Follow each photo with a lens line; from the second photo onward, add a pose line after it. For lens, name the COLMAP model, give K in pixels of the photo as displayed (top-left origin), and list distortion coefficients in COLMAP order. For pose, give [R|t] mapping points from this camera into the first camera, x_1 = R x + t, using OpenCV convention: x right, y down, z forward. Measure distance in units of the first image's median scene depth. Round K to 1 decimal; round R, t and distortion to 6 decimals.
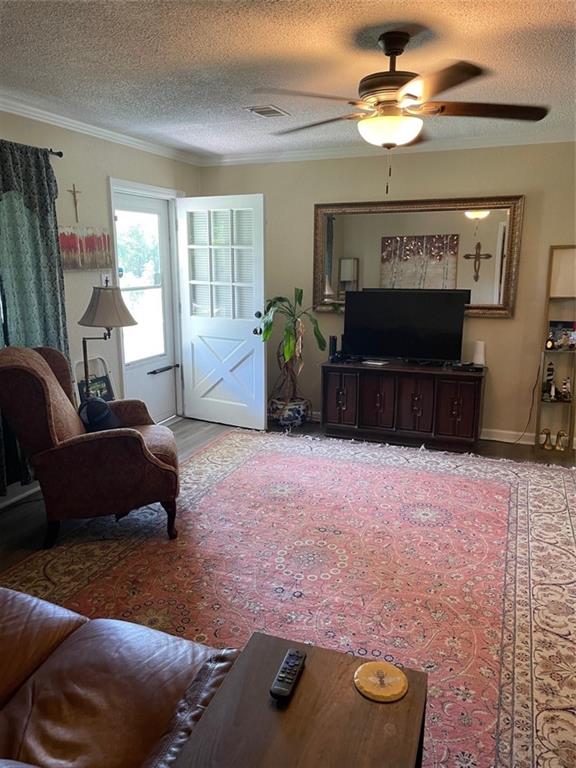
lens RADIAL K [[578.3, 0, 288.0], [0, 578.3, 384.0], [0, 0, 1]] dist [0.092306, -0.113840]
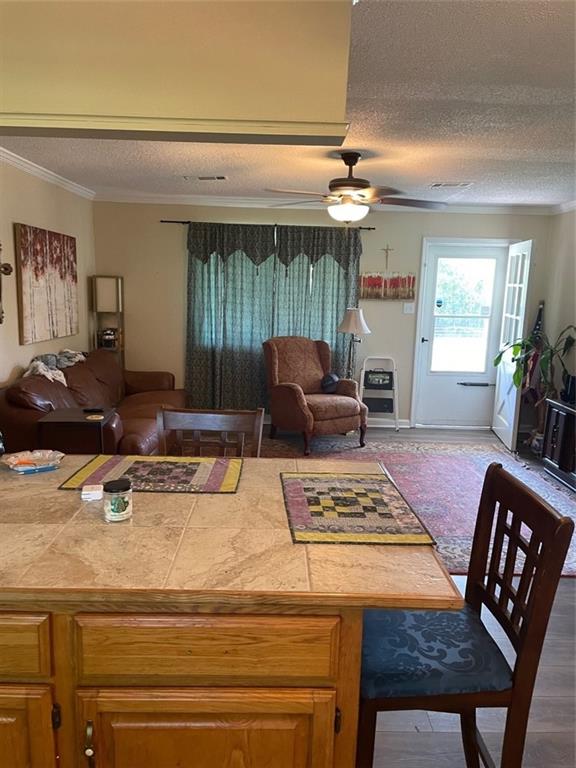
lens RADIAL K [[578.3, 0, 288.0], [0, 578.3, 384.0], [0, 0, 1]] dist [0.092306, -0.113840]
pose [[0.380359, 0.164735, -0.910049, 0.959293], [-0.227140, 0.970509, 0.080745, -0.044190], [0.896512, 0.175997, 0.406560, 0.187547]]
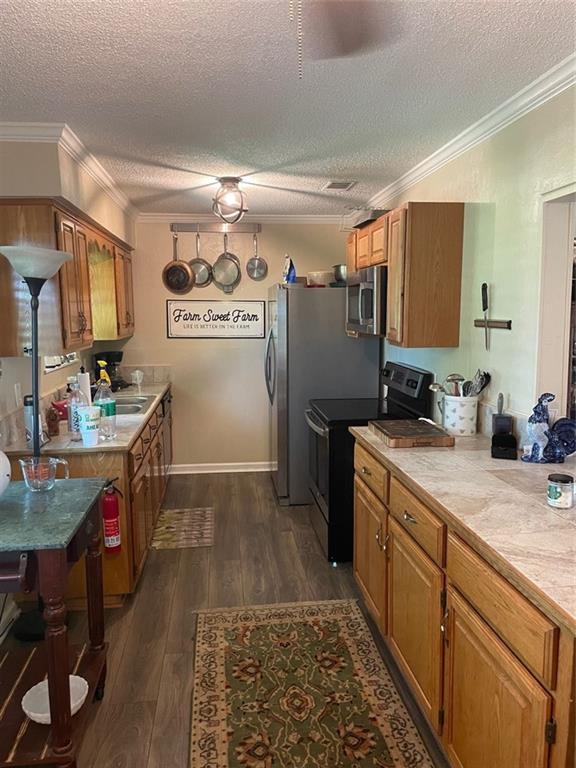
lens RADIAL K [[578.3, 0, 288.0], [0, 578.3, 384.0], [0, 0, 1]] dist [0.092306, -0.113840]
pose [[-0.876586, 0.067299, -0.476517, 1.004871], [-0.097108, 0.945070, 0.312110, -0.228349], [0.471346, 0.319865, -0.821900, 1.032541]]
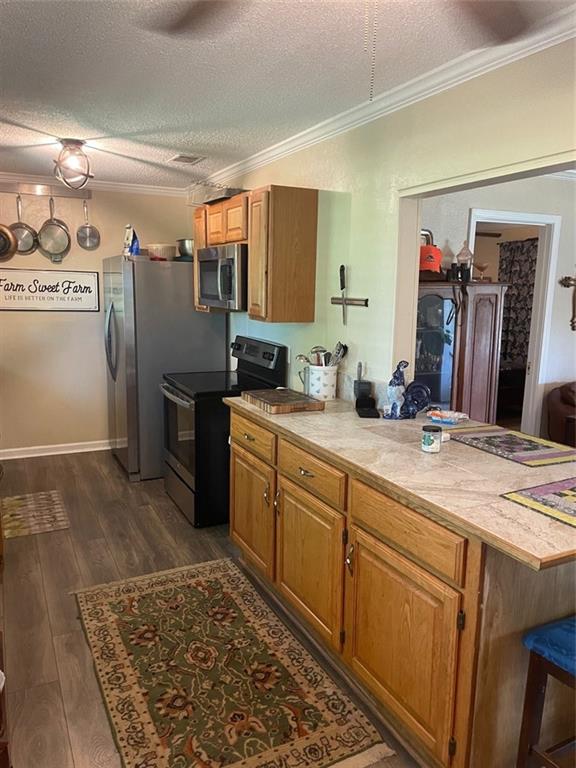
lens RADIAL K [[577.9, 0, 284.2], [0, 577.9, 387.1], [0, 0, 1]] dist [0.092285, -0.117976]
pose [[-0.667212, 0.118330, -0.735409, 1.273022], [-0.176958, 0.933854, 0.310809, -0.213211], [0.723543, 0.337512, -0.602139, 0.947810]]
